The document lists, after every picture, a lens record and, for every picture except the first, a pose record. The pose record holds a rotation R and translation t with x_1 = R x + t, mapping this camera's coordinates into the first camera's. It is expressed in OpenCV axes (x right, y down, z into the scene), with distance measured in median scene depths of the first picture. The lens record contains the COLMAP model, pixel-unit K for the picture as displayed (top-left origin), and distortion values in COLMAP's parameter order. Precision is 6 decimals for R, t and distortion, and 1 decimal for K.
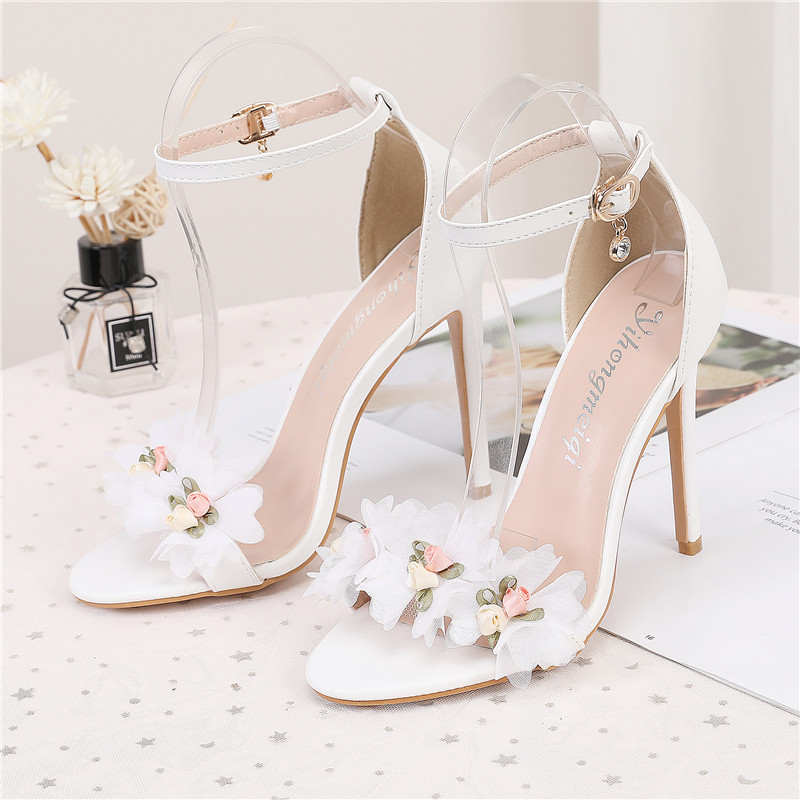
lens RADIAL K [[2480.1, 0, 396.6], [0, 2480.1, 400.8], [0, 0, 1]] dist [-0.046997, 0.000000]
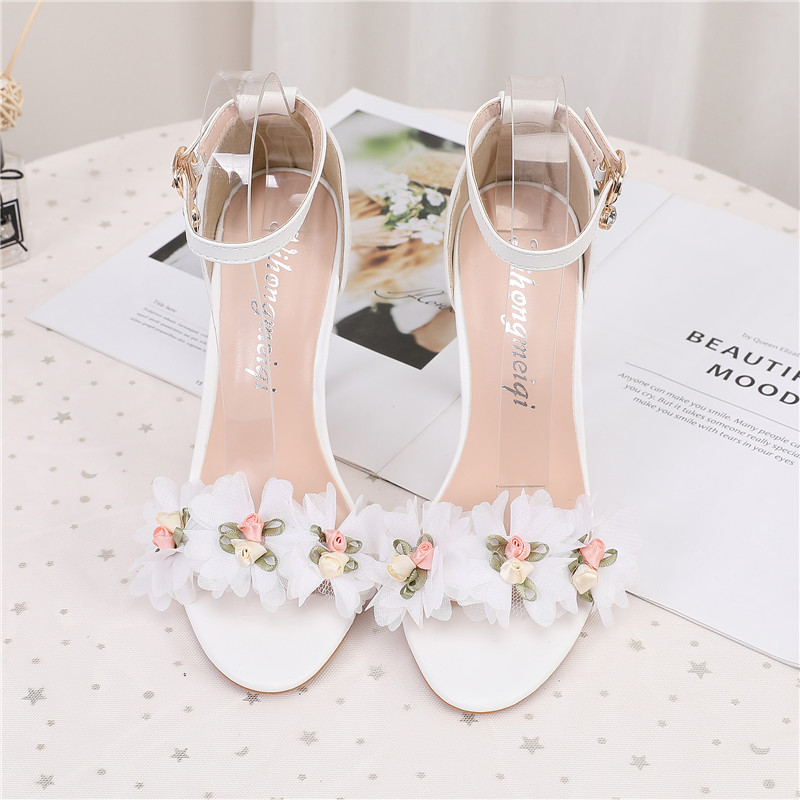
lens RADIAL K [[1667.8, 0, 375.4], [0, 1667.8, 401.2], [0, 0, 1]] dist [-0.069492, 0.000000]
pose [[0.972026, -0.098640, 0.213154, -0.111030], [0.043998, 0.967942, 0.247289, -0.124206], [-0.230714, -0.230993, 0.945205, 0.255380]]
